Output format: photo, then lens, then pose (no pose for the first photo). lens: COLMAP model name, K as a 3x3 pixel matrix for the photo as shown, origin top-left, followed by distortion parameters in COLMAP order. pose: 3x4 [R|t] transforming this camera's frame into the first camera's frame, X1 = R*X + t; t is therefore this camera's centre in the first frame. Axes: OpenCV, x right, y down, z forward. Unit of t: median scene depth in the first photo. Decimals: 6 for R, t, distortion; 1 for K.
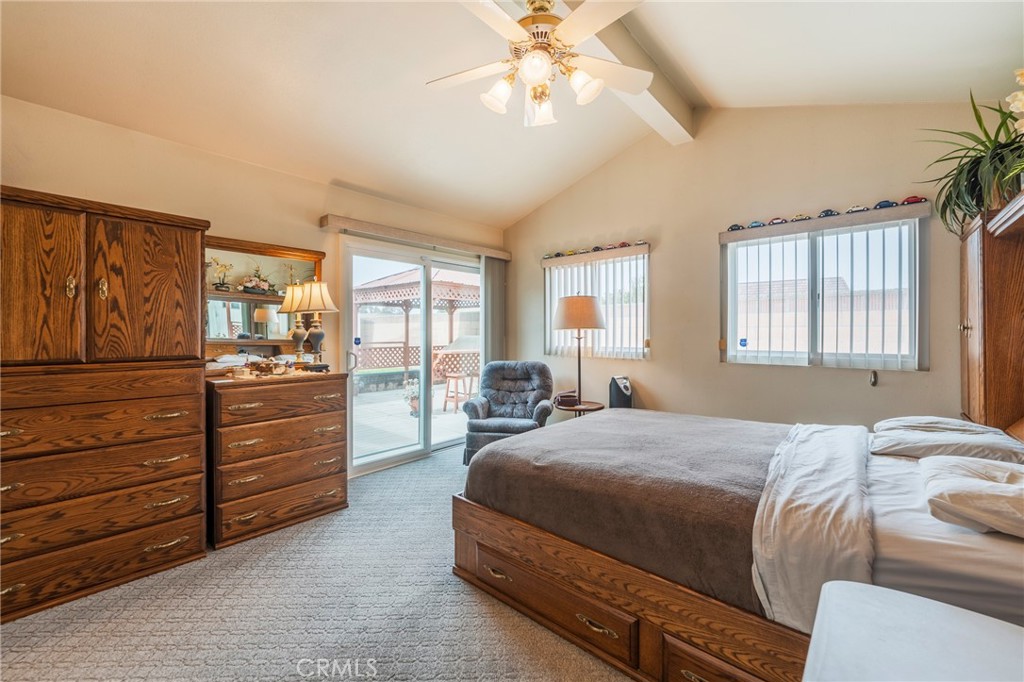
lens RADIAL K [[412.2, 0, 511.0], [0, 412.2, 337.4], [0, 0, 1]] dist [-0.000629, -0.000419]
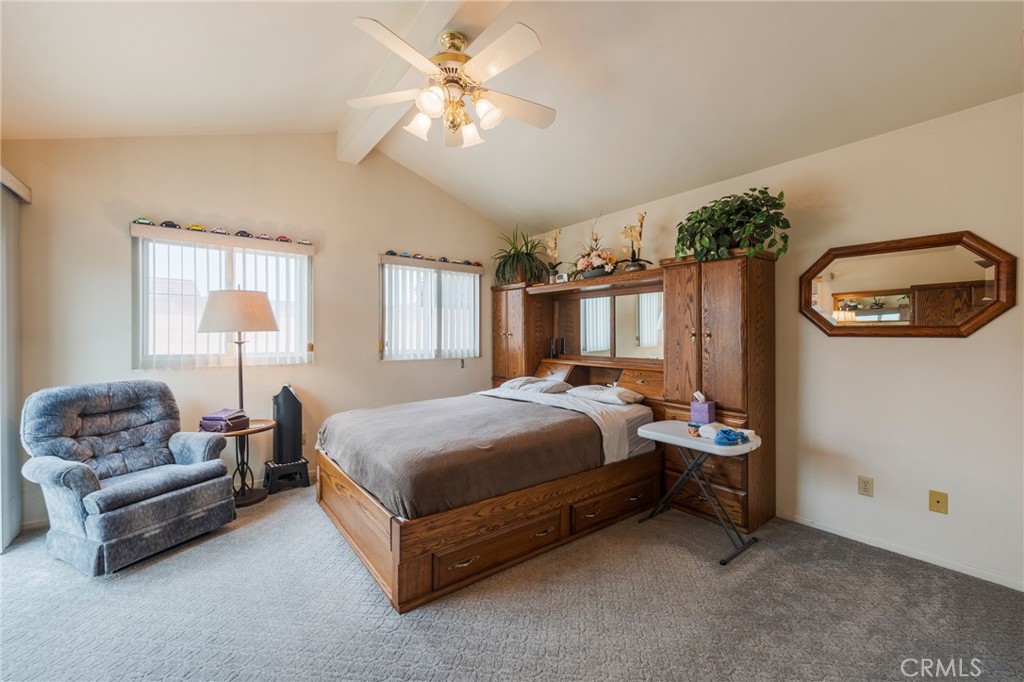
lens RADIAL K [[412.2, 0, 511.0], [0, 412.2, 337.4], [0, 0, 1]] dist [-0.000629, -0.000419]
pose [[0.188662, 0.000241, 0.982042, -0.546362], [0.009961, 0.999948, -0.002159, -0.001366], [-0.981992, 0.010189, 0.188650, 0.354183]]
